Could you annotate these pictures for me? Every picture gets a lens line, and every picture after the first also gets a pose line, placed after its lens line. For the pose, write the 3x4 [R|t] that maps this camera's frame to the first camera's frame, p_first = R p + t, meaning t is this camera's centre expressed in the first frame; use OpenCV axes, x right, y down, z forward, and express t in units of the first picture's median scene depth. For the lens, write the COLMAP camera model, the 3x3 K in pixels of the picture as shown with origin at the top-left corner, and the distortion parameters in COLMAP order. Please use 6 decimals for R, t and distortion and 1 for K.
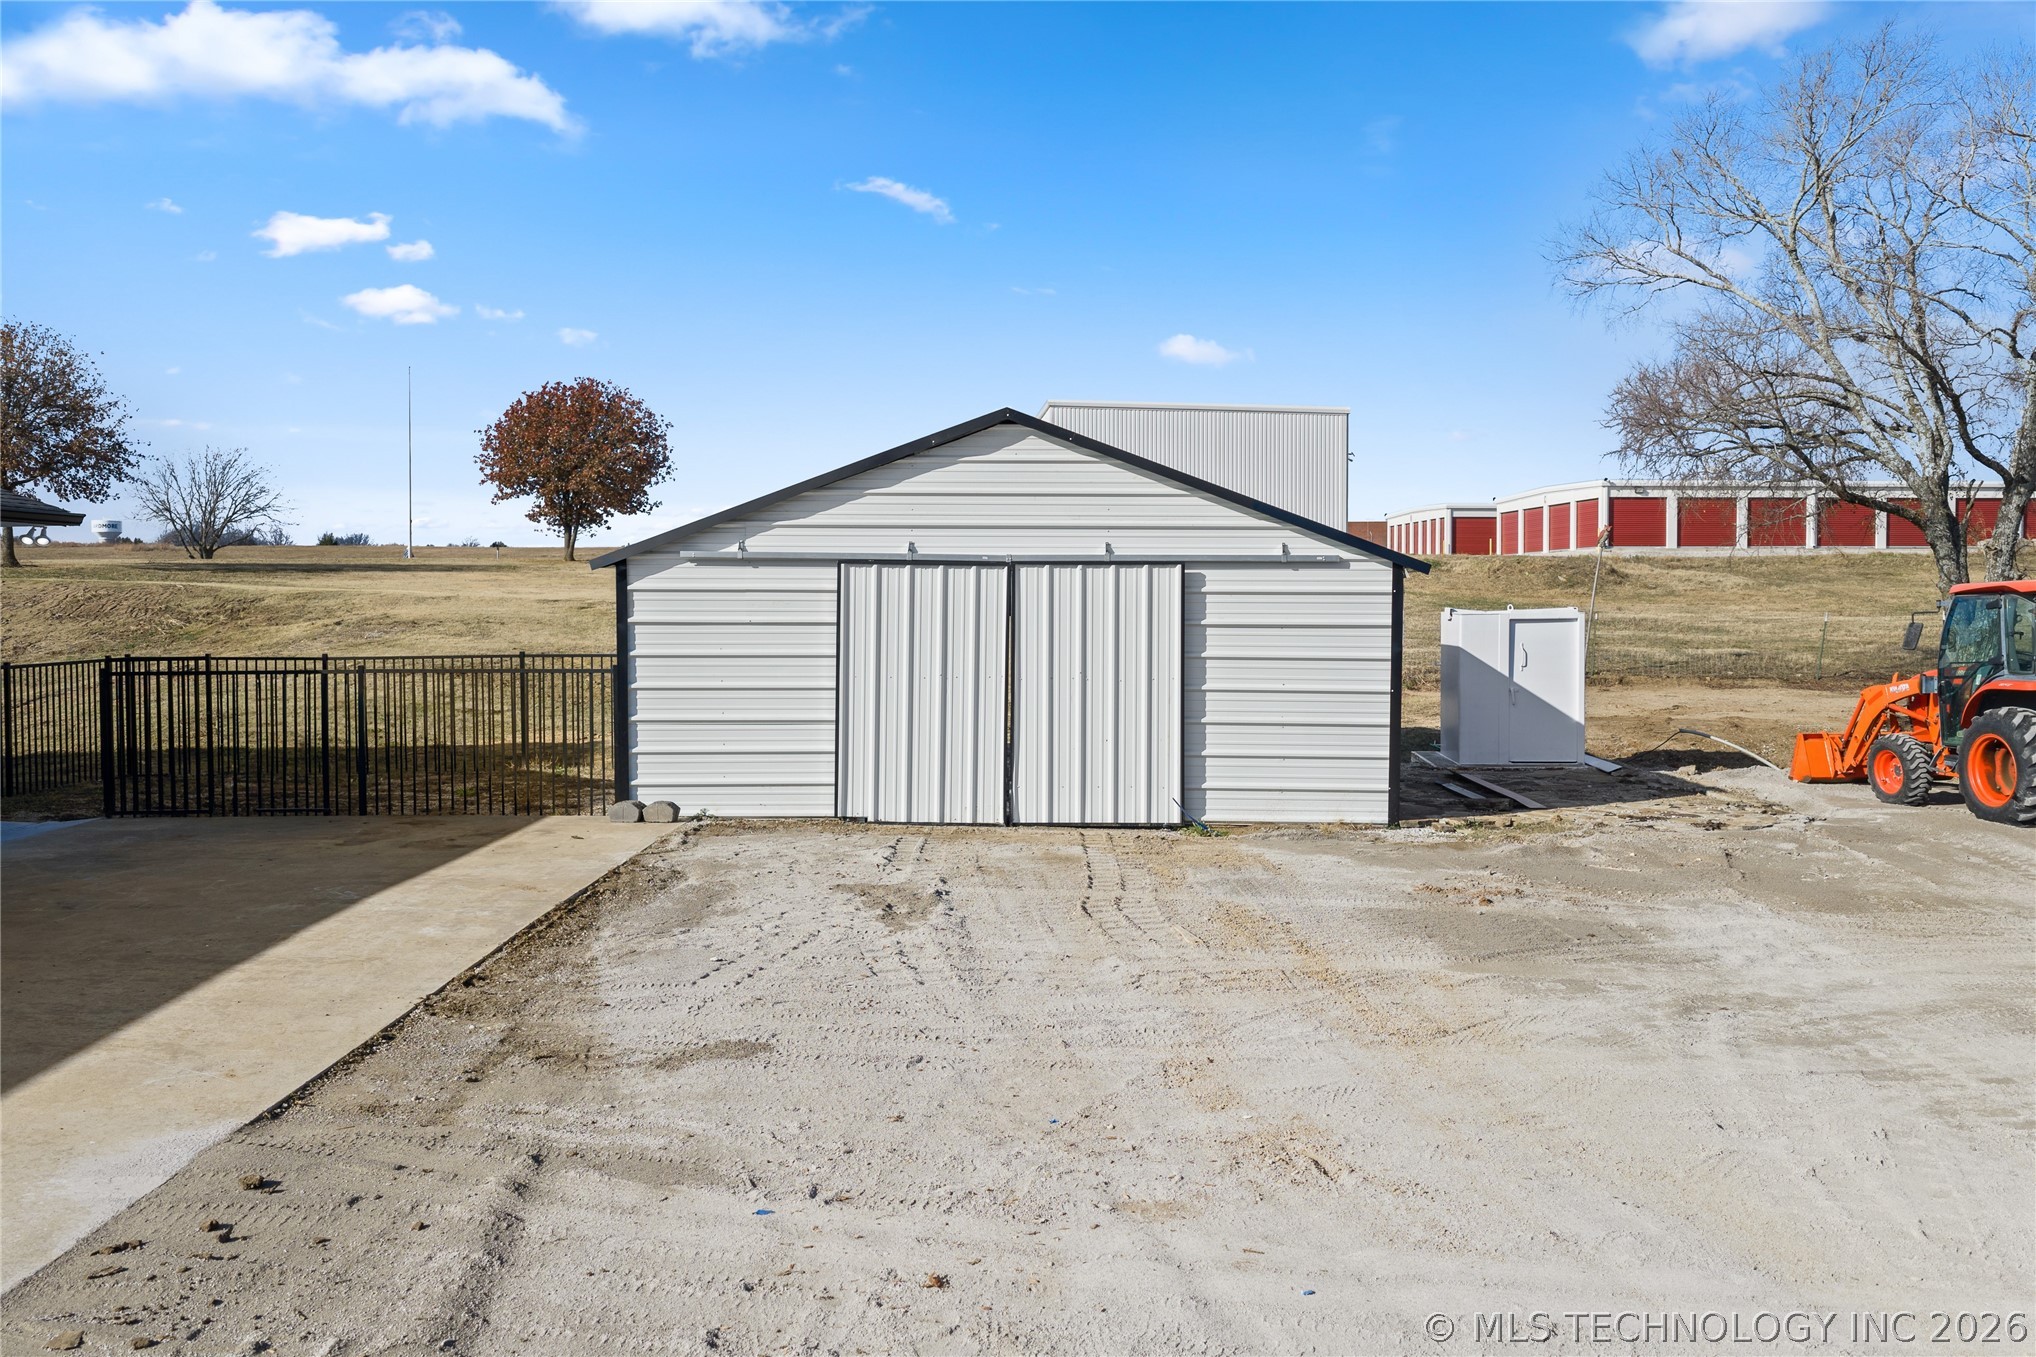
lens RADIAL K [[1679.1, 0, 1023.3], [0, 1679.1, 684.5], [0, 0, 1]] dist [-0.006123, 0.001920]
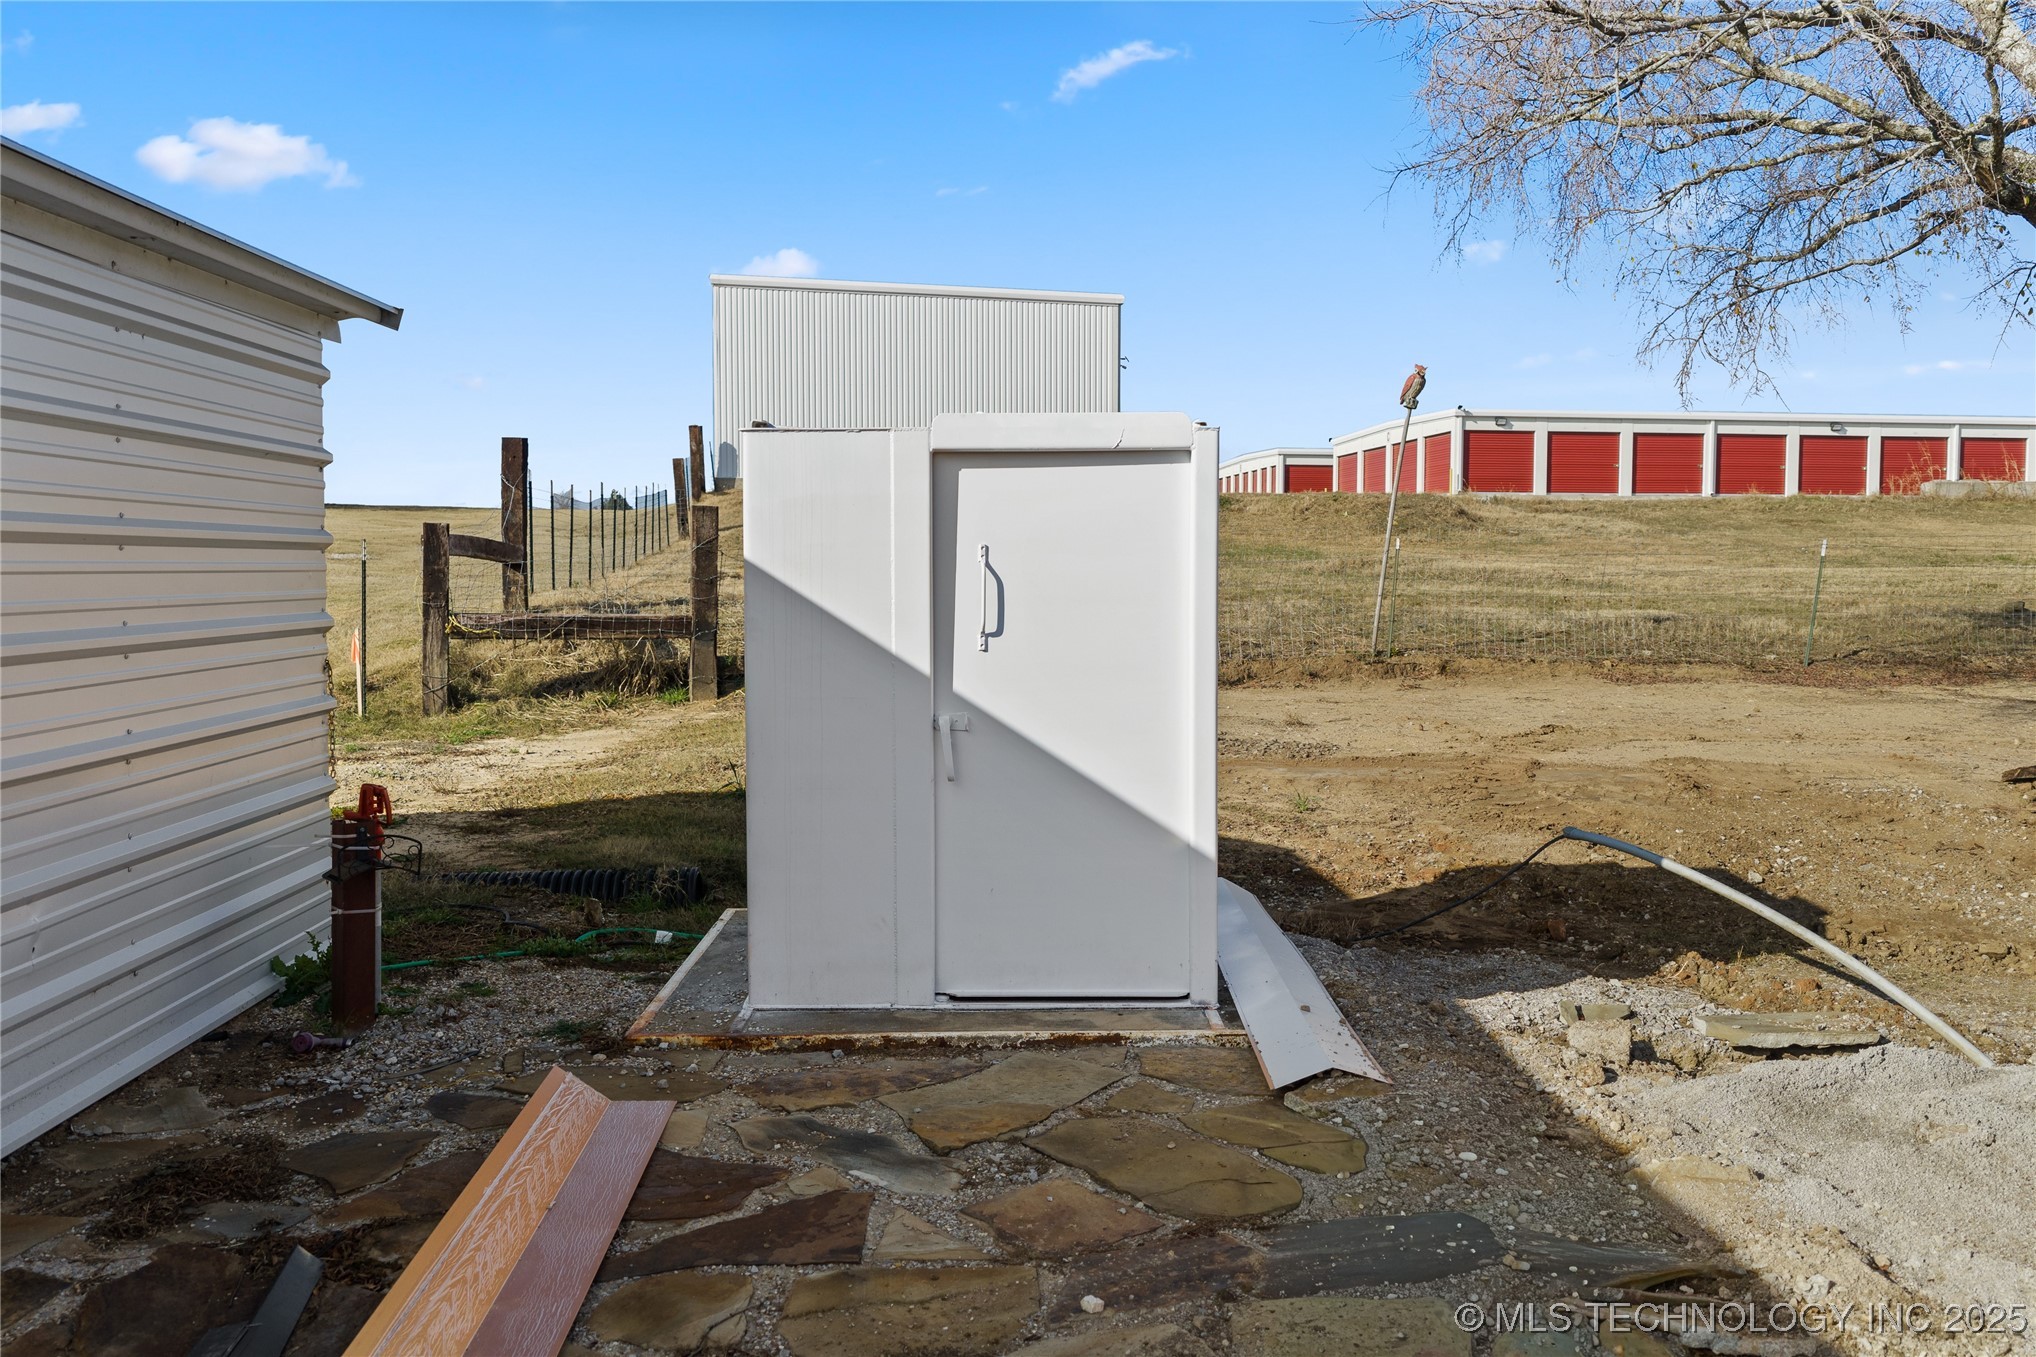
lens RADIAL K [[1679.1, 0, 1018.2], [0, 1679.1, 724.2], [0, 0, 1]] dist [-0.006123, 0.001920]
pose [[0.997636, -0.003407, 0.068628, 0.115441], [0.000840, 0.999300, 0.037402, -0.002712], [-0.068707, -0.037256, 0.996941, 0.299699]]
